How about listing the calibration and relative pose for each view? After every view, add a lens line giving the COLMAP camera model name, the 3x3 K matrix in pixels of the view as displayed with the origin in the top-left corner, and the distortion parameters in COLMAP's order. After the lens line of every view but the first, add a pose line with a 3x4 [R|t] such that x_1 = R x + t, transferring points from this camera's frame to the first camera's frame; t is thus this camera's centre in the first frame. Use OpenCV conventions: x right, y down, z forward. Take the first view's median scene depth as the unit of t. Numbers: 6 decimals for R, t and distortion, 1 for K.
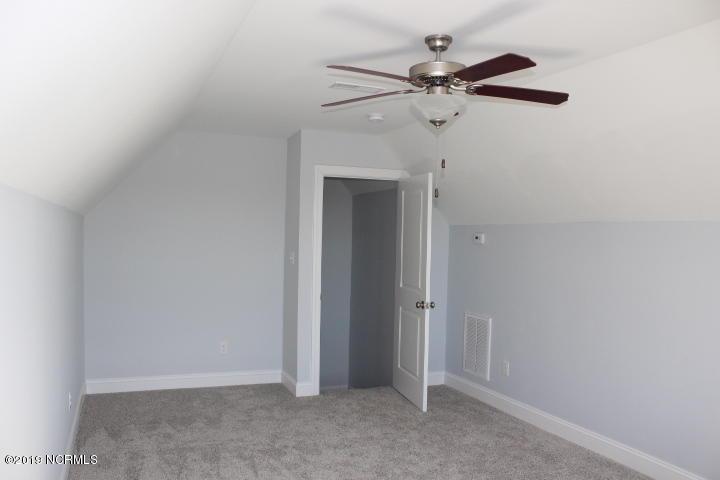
lens RADIAL K [[620.9, 0, 355.2], [0, 620.9, 245.7], [0, 0, 1]] dist [-0.154186, 0.152472]
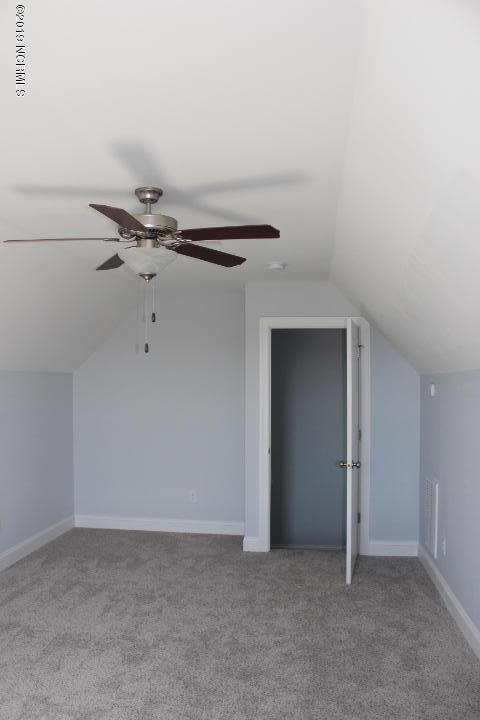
lens RADIAL K [[620.9, 0, 236.2], [0, 620.9, 353.3], [0, 0, 1]] dist [-0.154186, 0.152472]
pose [[0.868634, -0.033462, -0.494323, 0.413041], [0.000259, 0.997747, -0.067085, -0.006519], [0.495454, 0.058144, 0.866686, 0.126457]]
